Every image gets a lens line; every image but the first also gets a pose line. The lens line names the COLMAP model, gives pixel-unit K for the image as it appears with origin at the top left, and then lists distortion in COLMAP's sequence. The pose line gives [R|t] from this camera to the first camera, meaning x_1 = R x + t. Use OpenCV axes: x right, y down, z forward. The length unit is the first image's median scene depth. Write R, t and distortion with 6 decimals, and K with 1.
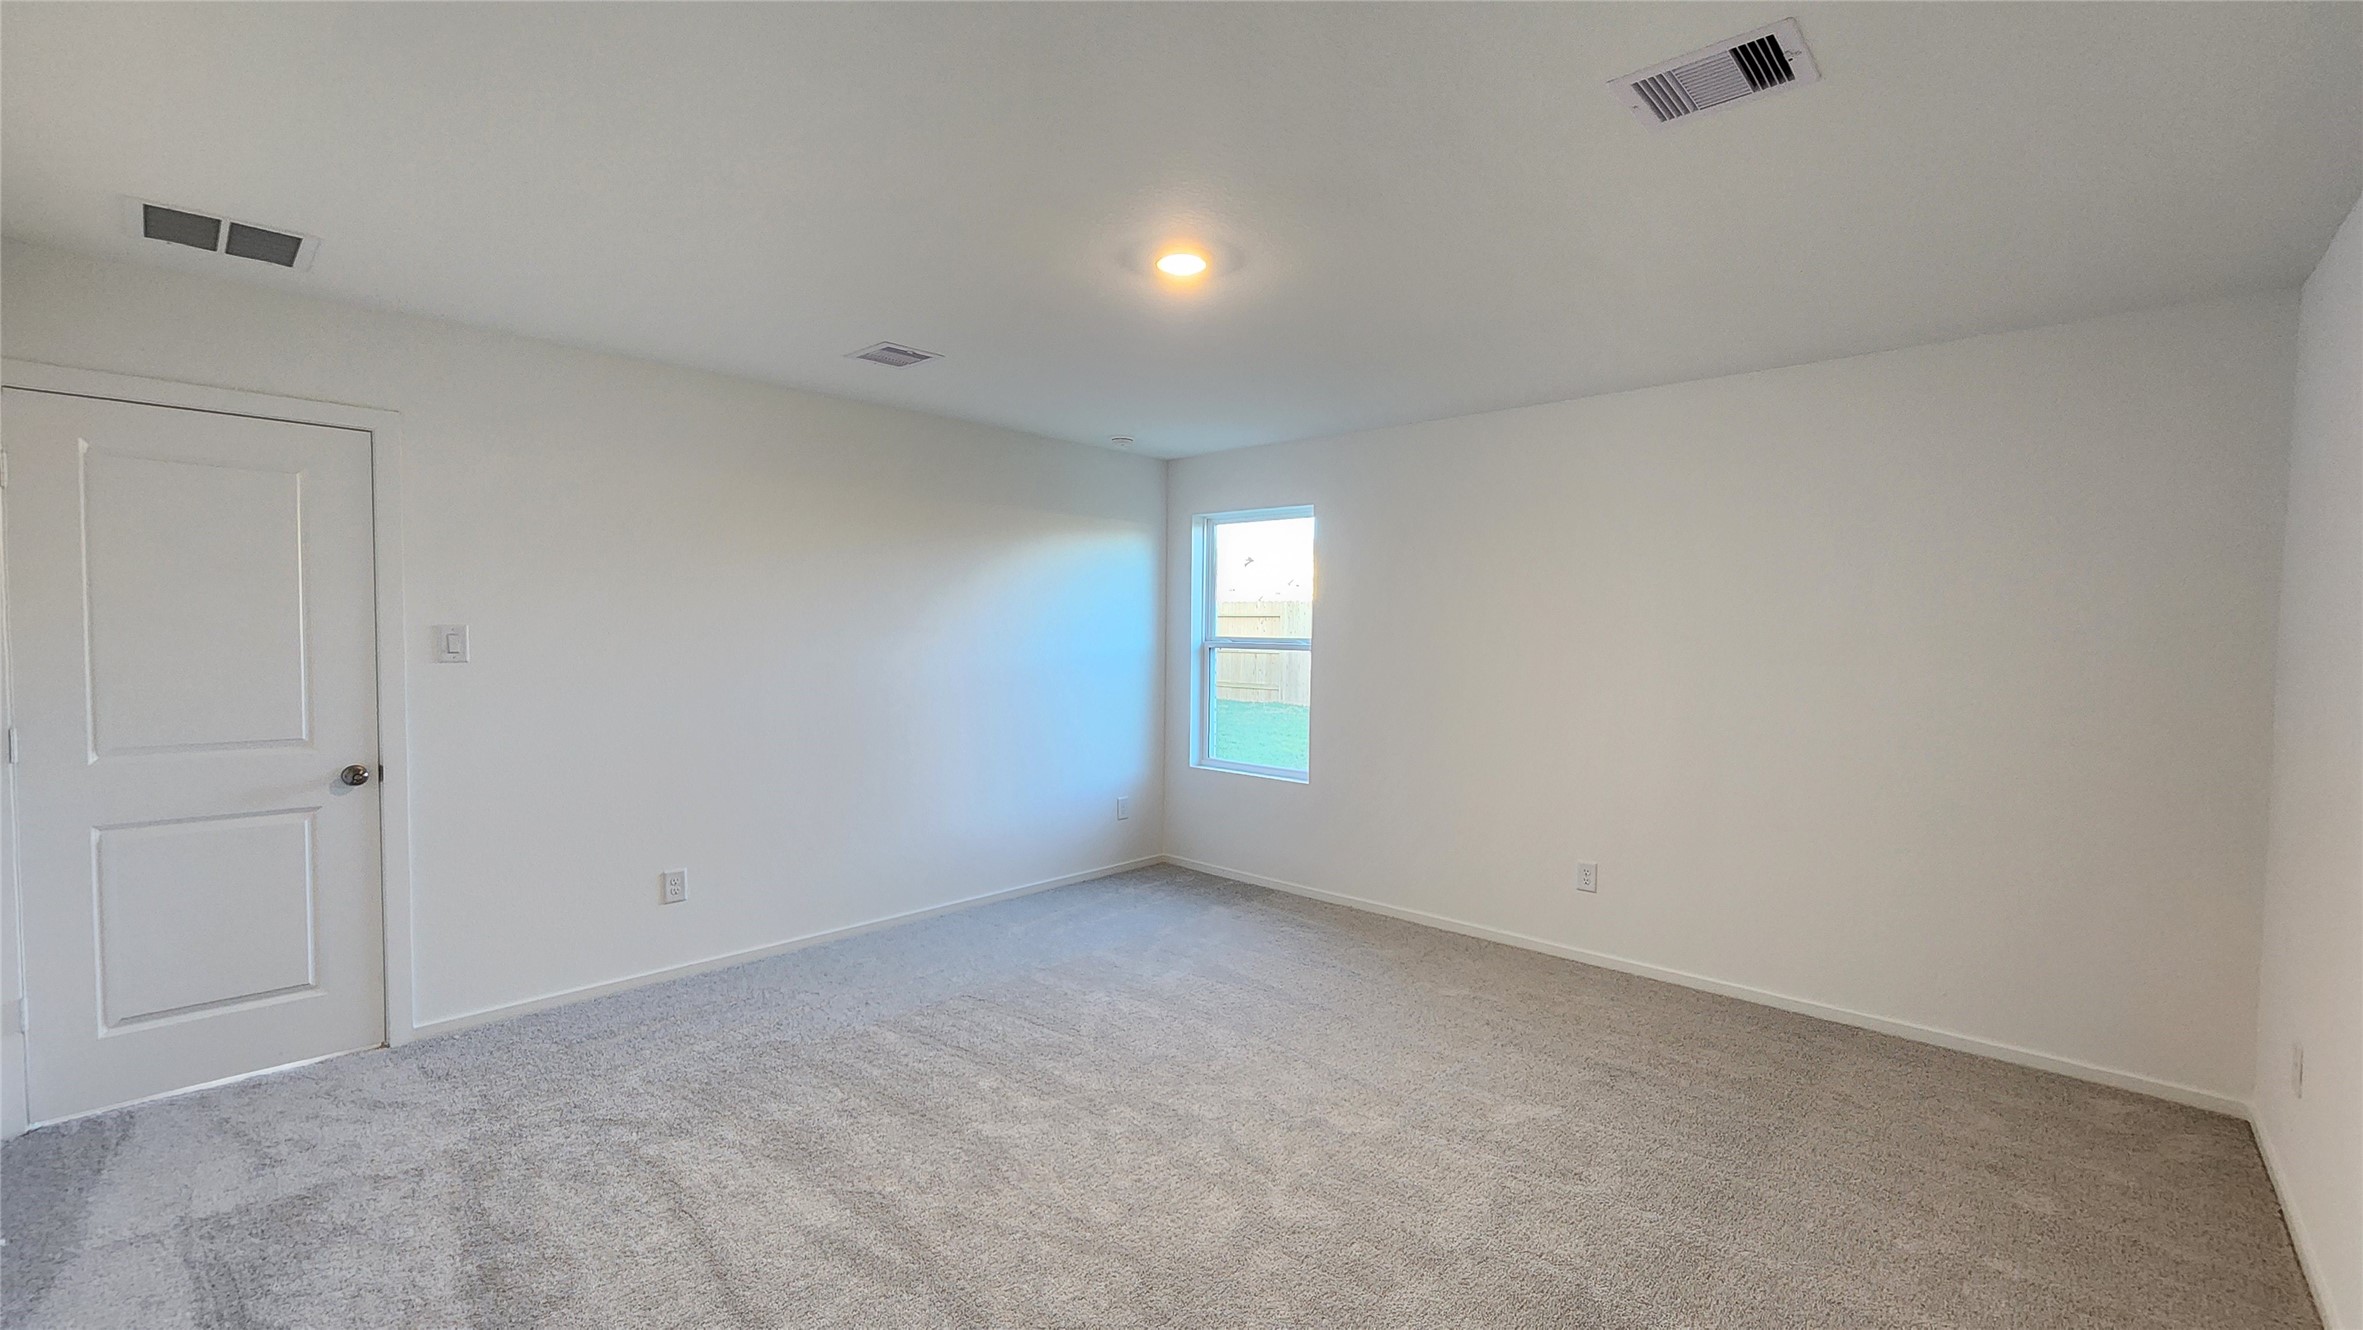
lens RADIAL K [[989.5, 0, 1179.8], [0, 989.5, 663.6], [0, 0, 1]] dist [0.004415, 0.000155]
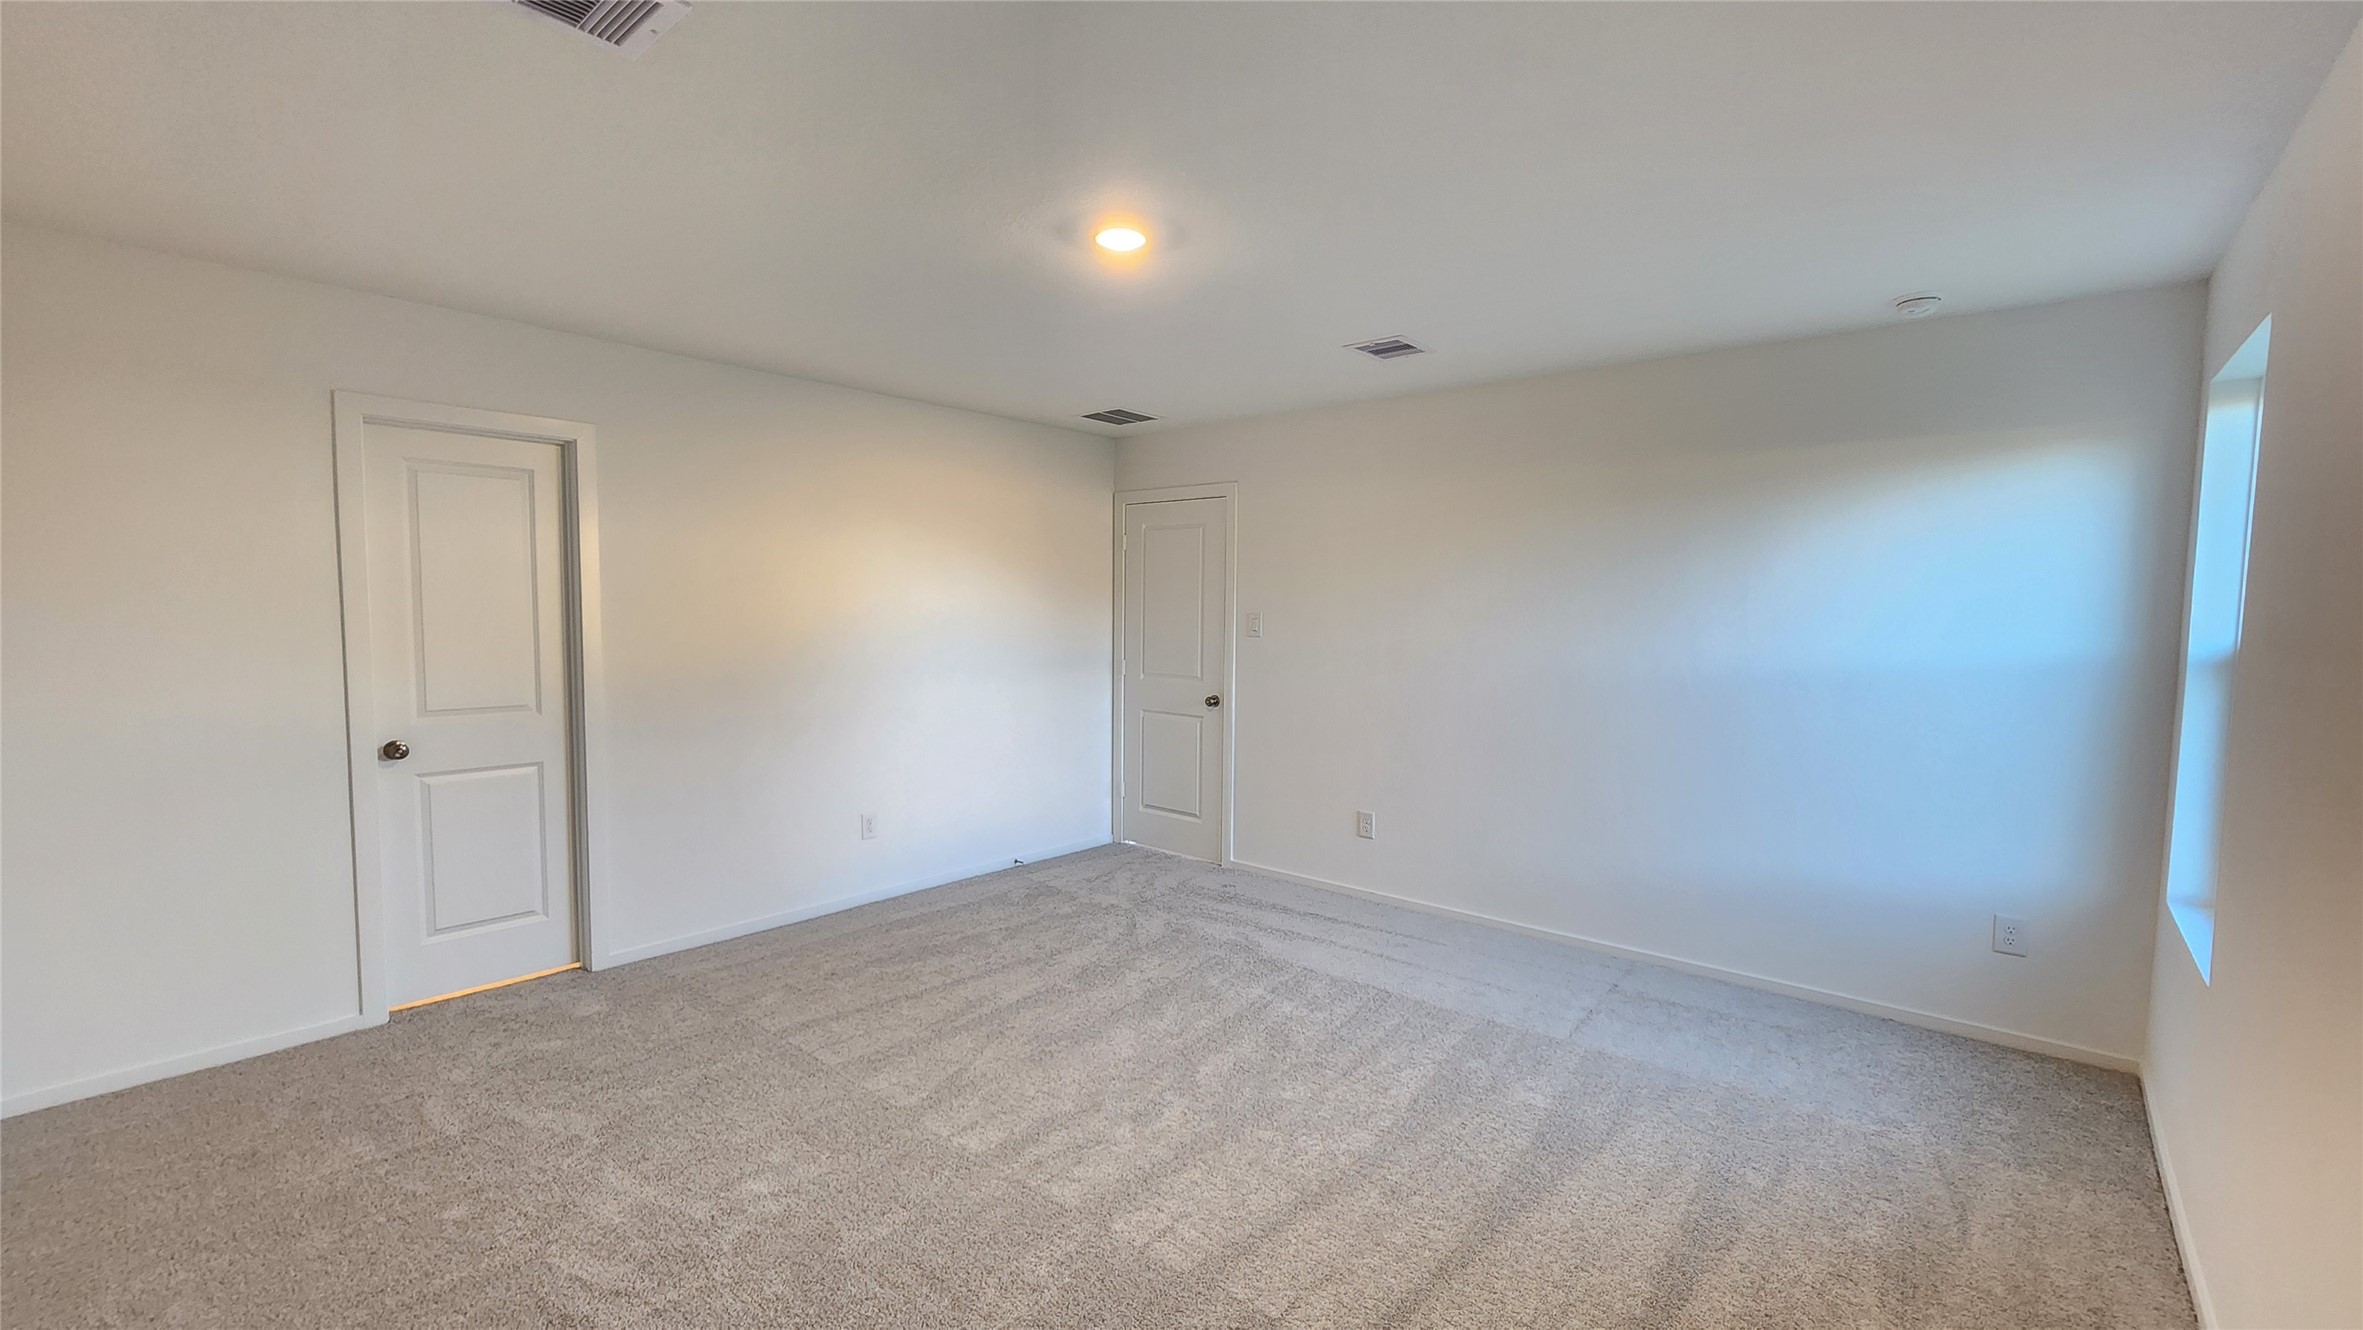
lens RADIAL K [[989.5, 0, 1179.4], [0, 989.5, 671.5], [0, 0, 1]] dist [0.004415, 0.000155]
pose [[0.034522, 0.059049, -0.997658, 0.840342], [-0.038203, 0.997601, 0.057723, -0.033839], [0.998673, 0.036121, 0.036695, 0.858119]]
